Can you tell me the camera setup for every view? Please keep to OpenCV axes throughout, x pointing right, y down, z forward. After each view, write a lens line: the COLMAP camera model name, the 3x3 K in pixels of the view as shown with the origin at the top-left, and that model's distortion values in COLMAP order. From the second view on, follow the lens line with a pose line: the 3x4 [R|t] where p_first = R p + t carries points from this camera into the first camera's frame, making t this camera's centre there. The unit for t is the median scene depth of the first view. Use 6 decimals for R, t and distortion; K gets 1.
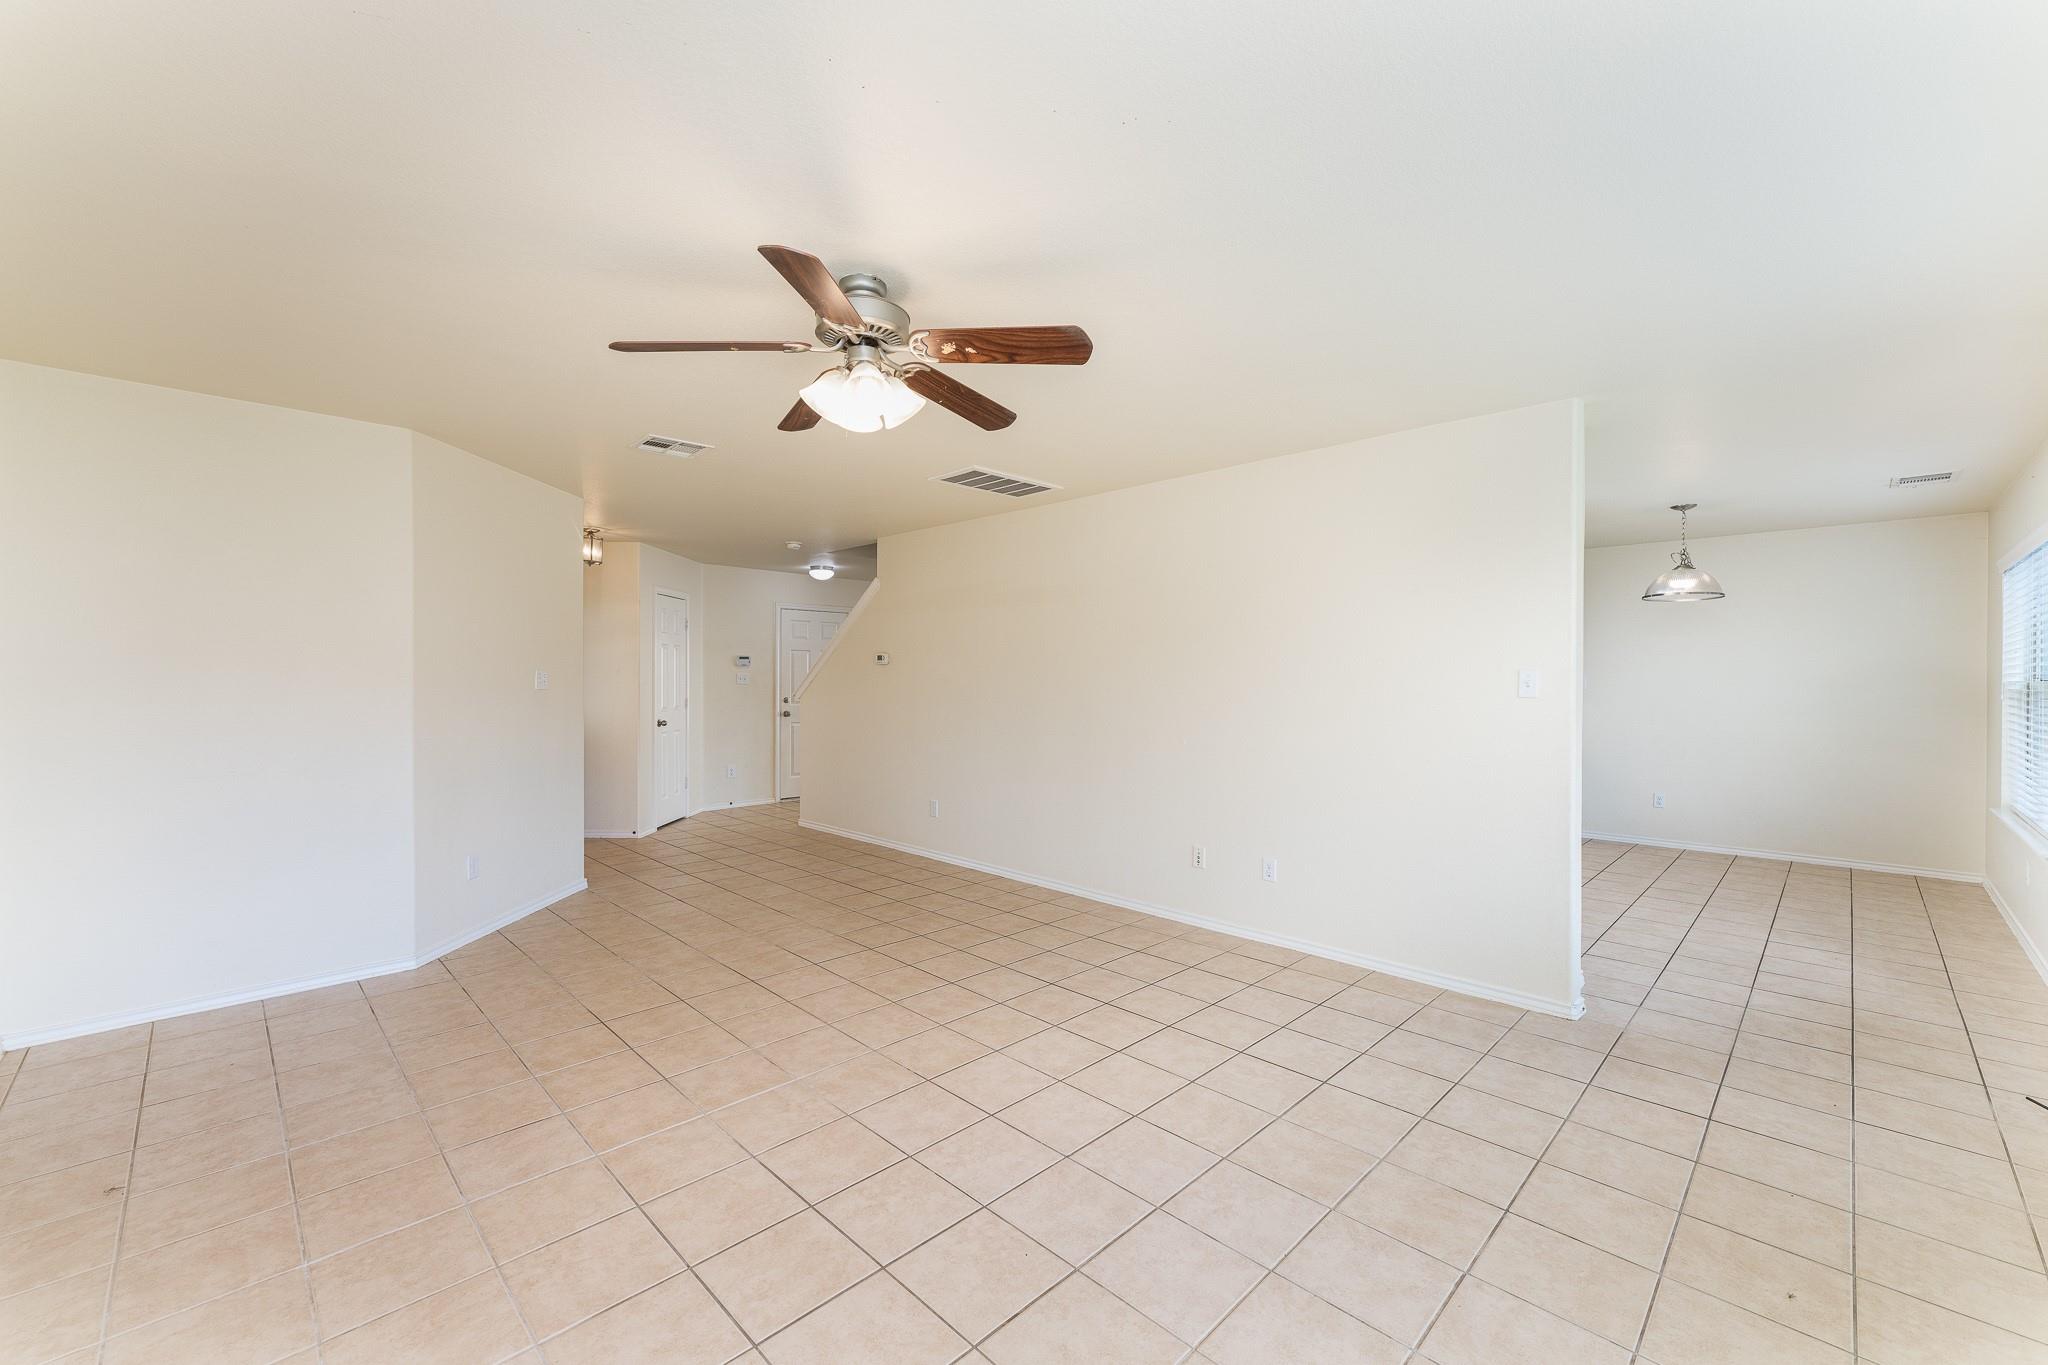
lens RADIAL K [[827.1, 0, 1027.4], [0, 827.1, 680.3], [0, 0, 1]] dist [0.003291, -0.000065]
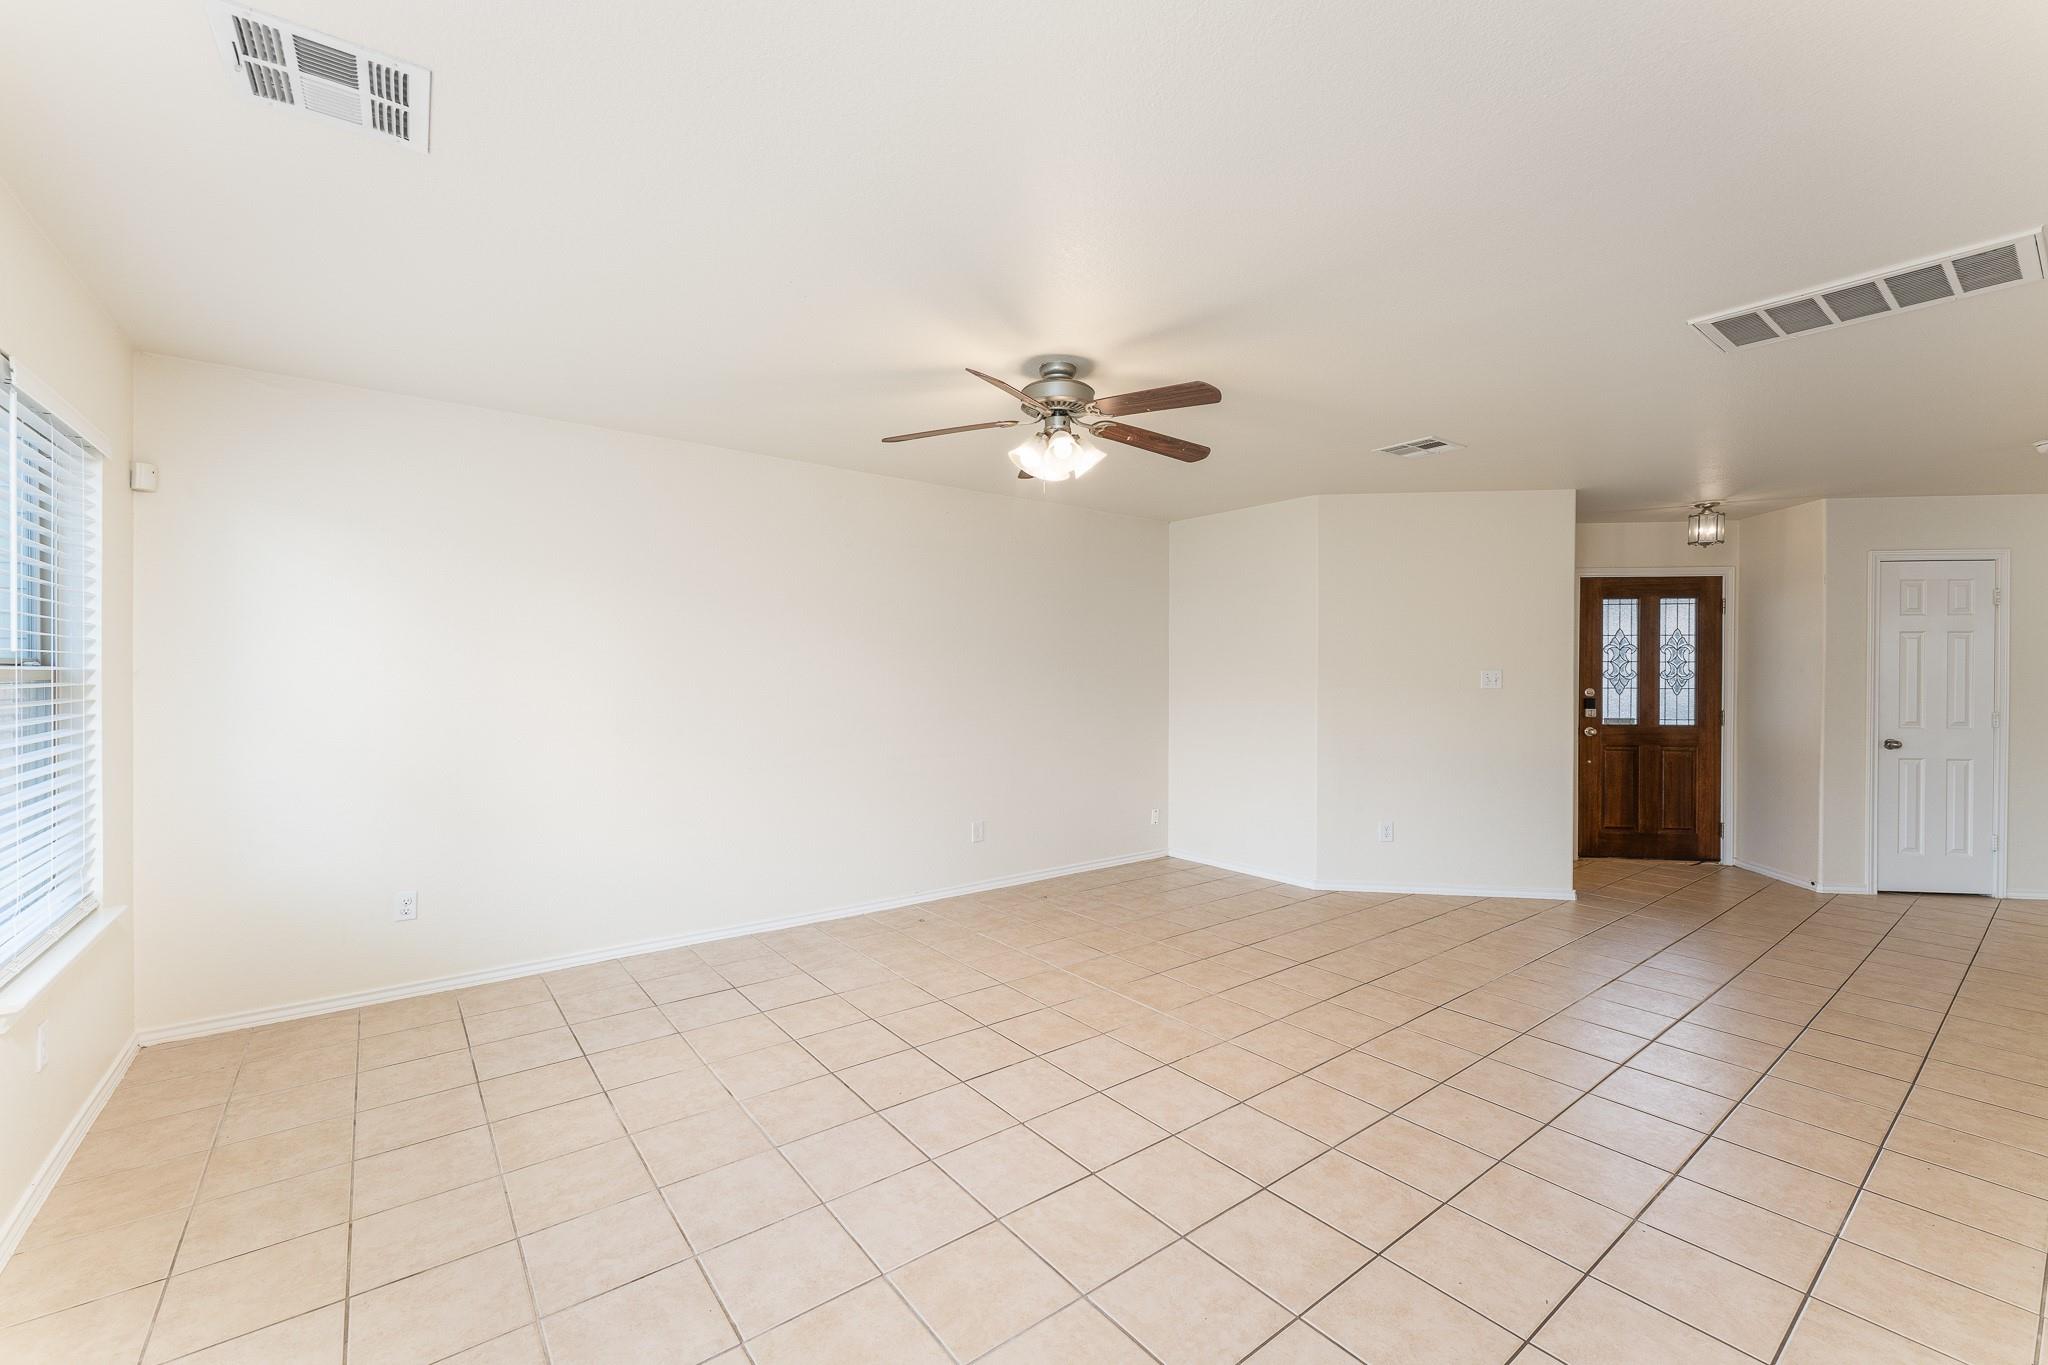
lens RADIAL K [[827.1, 0, 1027.4], [0, 827.1, 680.3], [0, 0, 1]] dist [0.003291, -0.000065]
pose [[-0.122058, 0.001833, -0.992521, 0.797331], [-0.006076, 0.999978, 0.002594, 0.001511], [0.992504, 0.006347, -0.122044, 0.818674]]
